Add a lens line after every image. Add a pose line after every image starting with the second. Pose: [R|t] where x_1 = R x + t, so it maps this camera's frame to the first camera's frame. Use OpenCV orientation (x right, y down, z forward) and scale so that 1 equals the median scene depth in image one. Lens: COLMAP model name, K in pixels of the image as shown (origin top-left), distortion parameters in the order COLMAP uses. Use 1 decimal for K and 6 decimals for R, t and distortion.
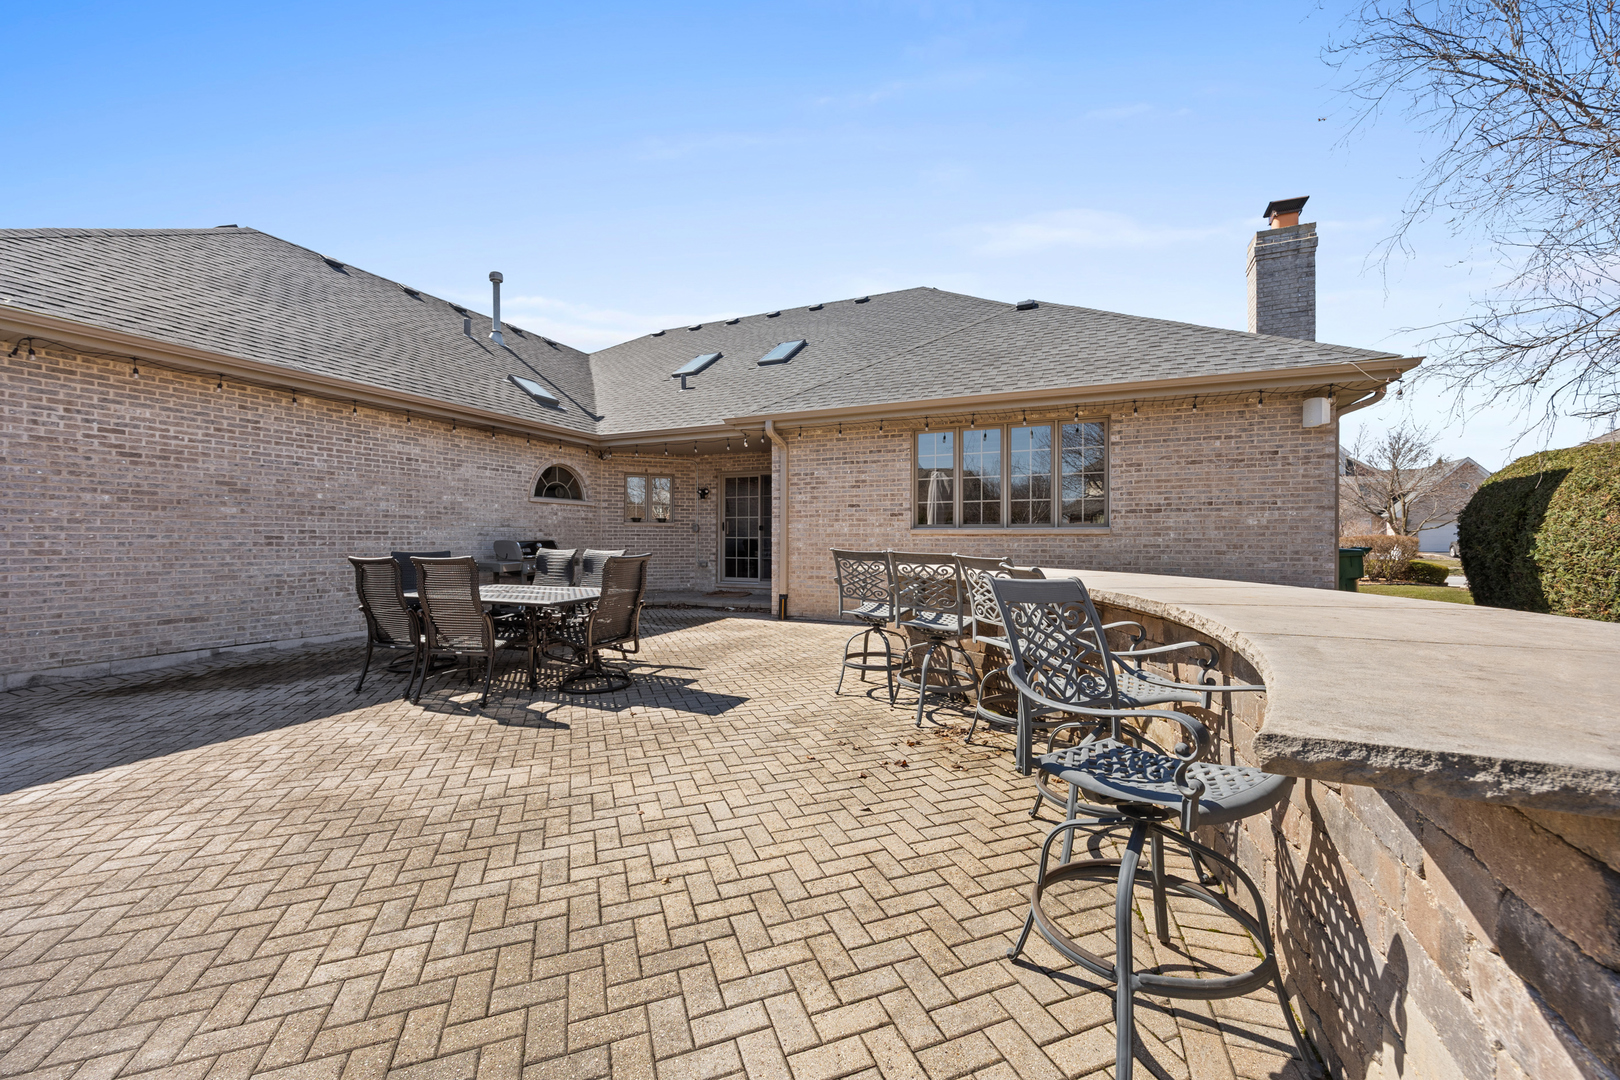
lens RADIAL K [[627.8, 0, 812.6], [0, 627.8, 539.5], [0, 0, 1]] dist [-0.000704, -0.000043]
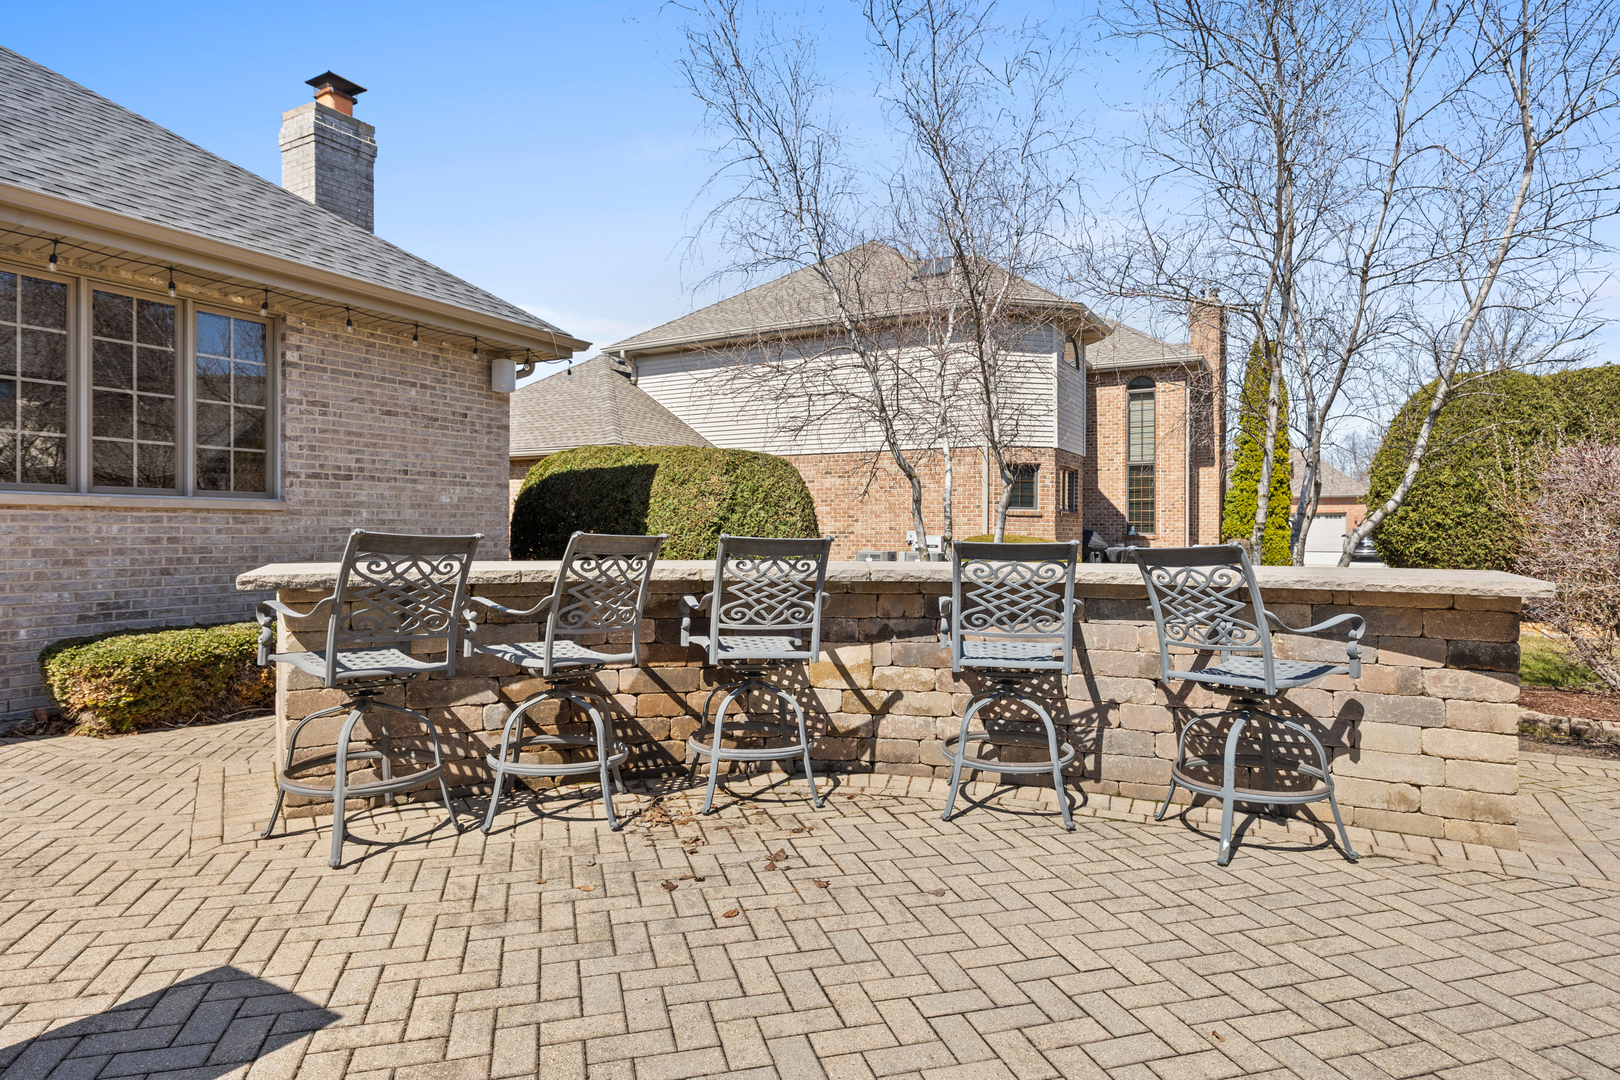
lens RADIAL K [[908.0, 0, 811.4], [0, 908.0, 535.5], [0, 0, 1]] dist [0.000757, 0.000071]
pose [[0.077816, -0.005346, 0.996953, -0.395966], [-0.002213, 0.999982, 0.005535, 0.010059], [-0.996965, -0.002637, 0.077803, 0.447939]]
